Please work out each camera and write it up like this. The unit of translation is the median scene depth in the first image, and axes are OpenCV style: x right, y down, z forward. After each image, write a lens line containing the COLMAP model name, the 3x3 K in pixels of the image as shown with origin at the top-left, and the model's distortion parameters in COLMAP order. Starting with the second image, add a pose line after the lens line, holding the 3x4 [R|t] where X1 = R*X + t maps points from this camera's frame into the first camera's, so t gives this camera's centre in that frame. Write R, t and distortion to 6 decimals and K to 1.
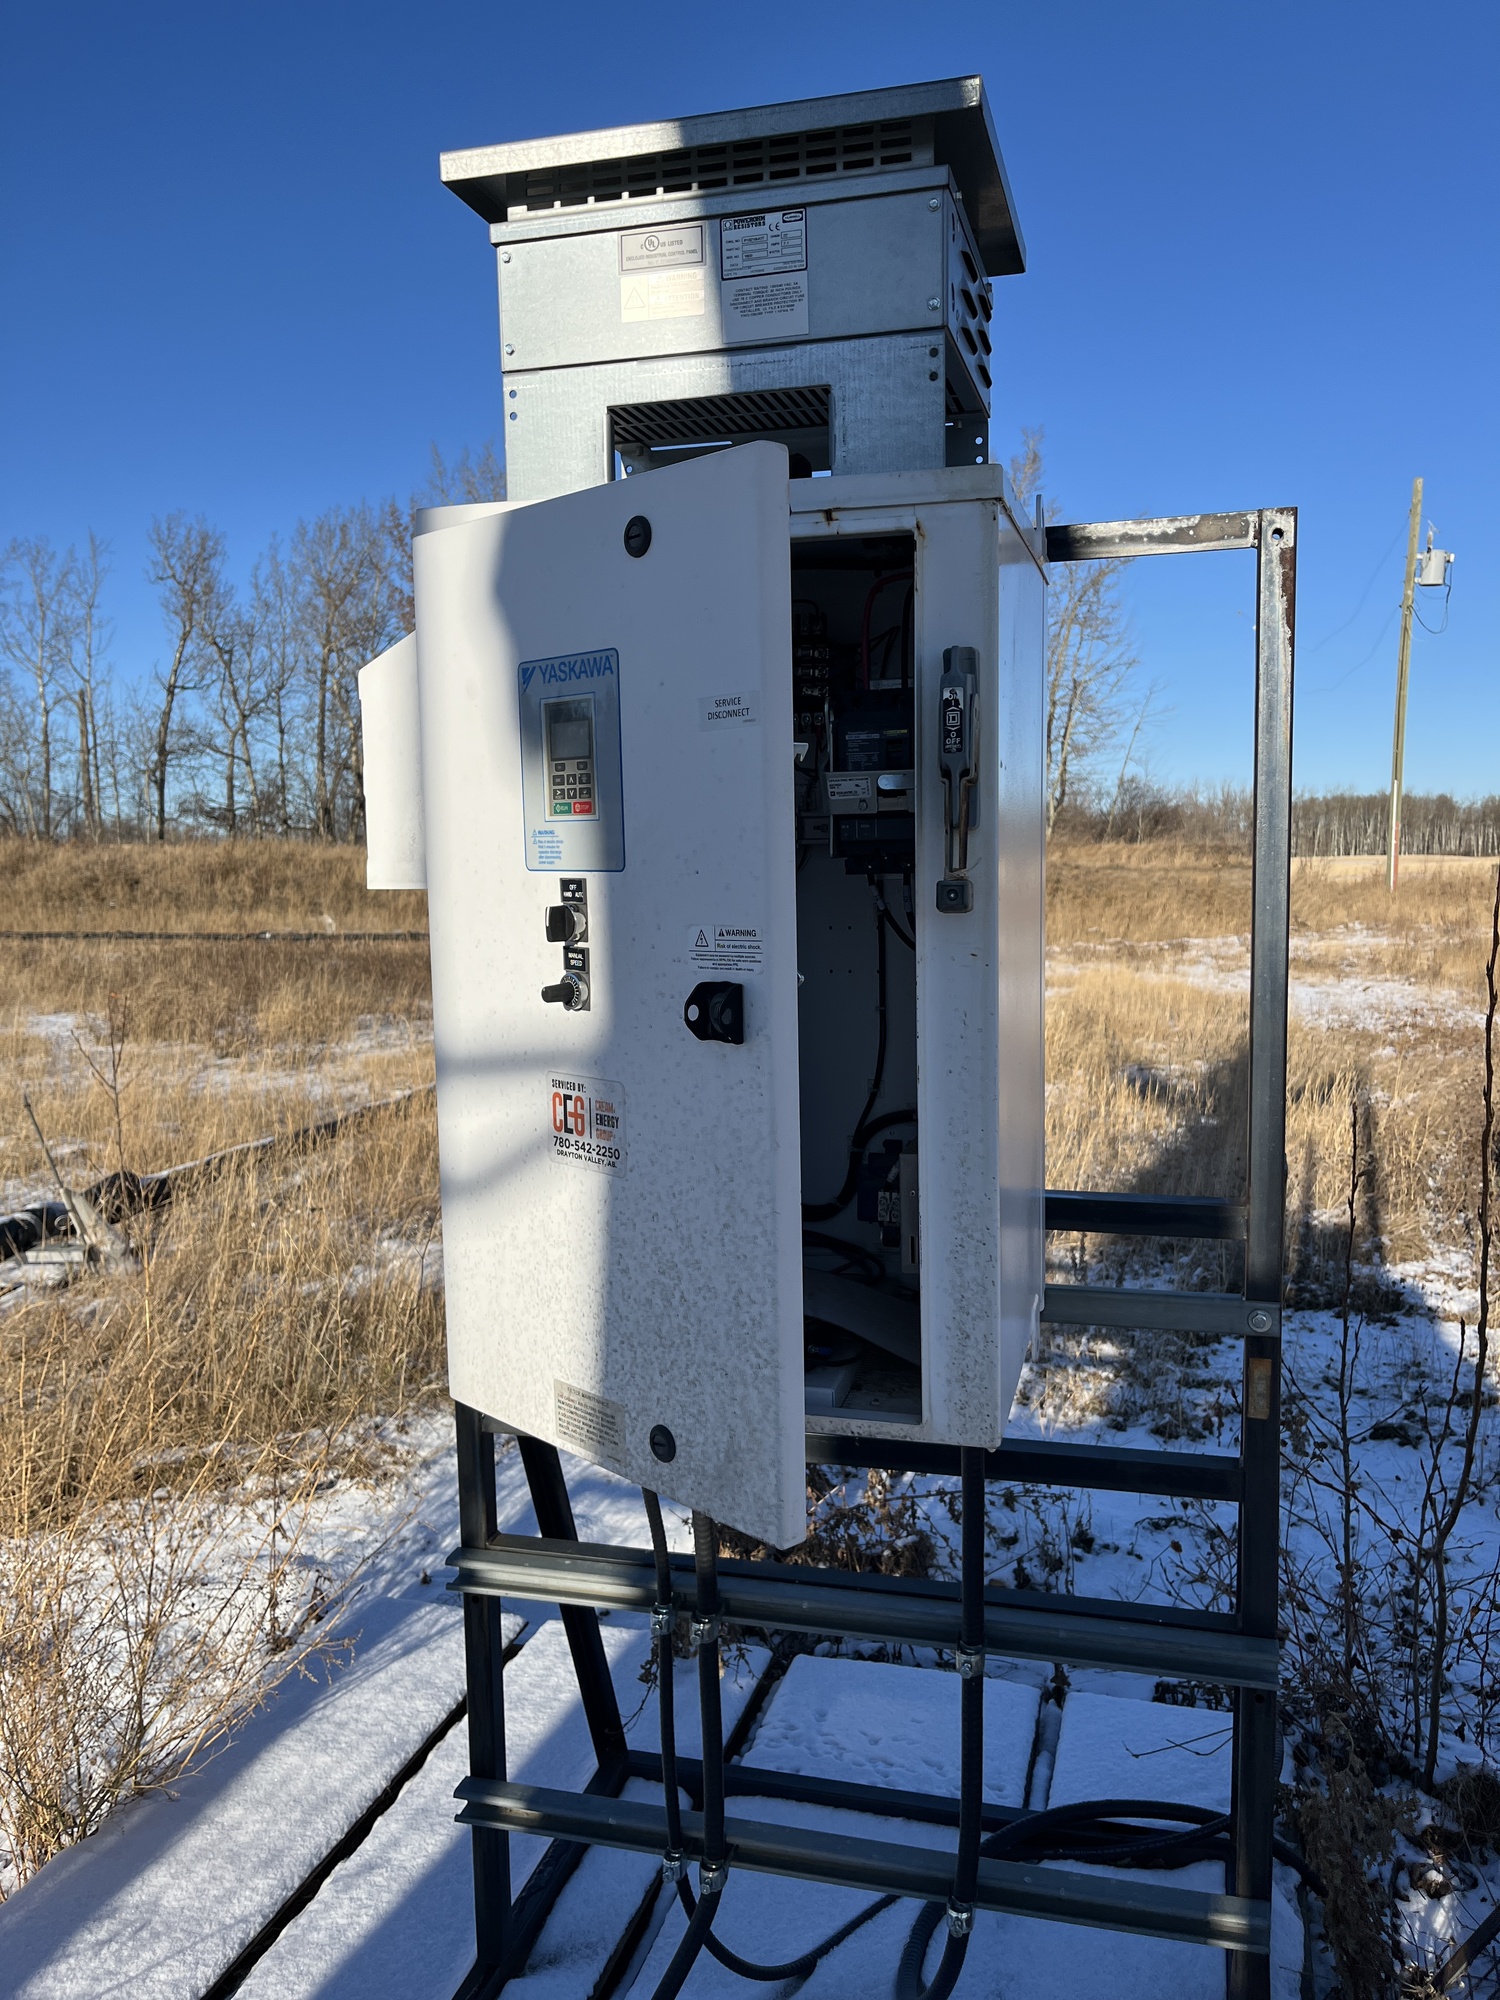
lens RADIAL K [[1525.8, 0, 751.3], [0, 1525.8, 1001.8], [0, 0, 1]] dist [0.048421, -0.089655]
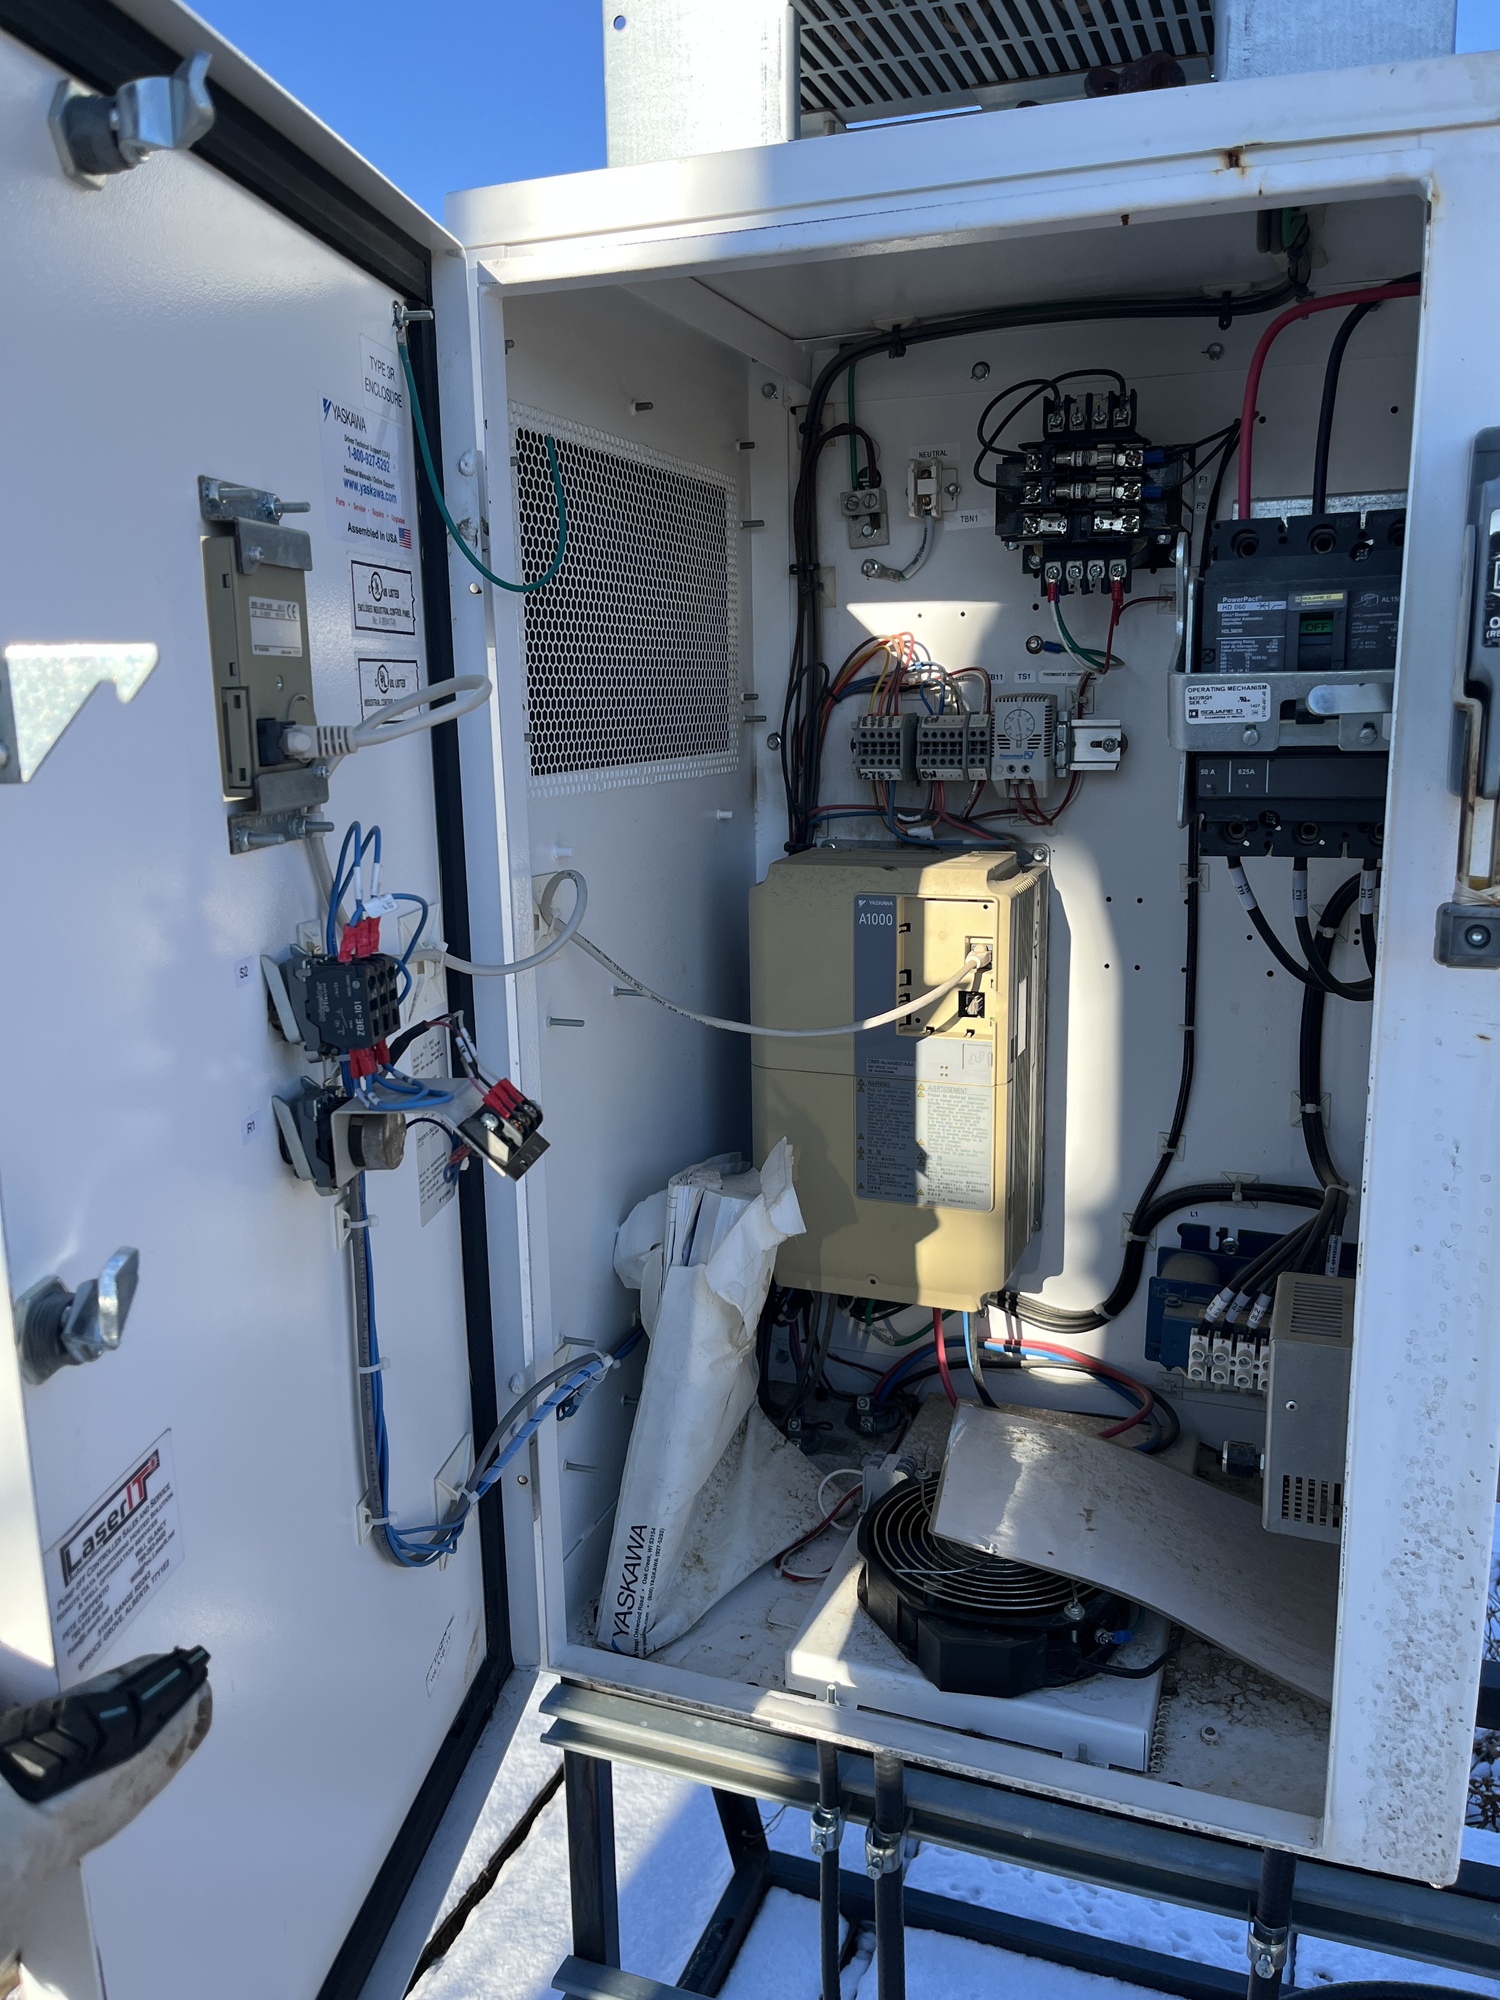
lens RADIAL K [[1525.8, 0, 756.8], [0, 1525.8, 1001.1], [0, 0, 1]] dist [0.048421, -0.089655]
pose [[0.996363, 0.019623, -0.082916, -0.045953], [-0.011580, 0.995276, 0.096392, -0.072127], [0.084416, -0.095081, 0.991884, 0.369416]]
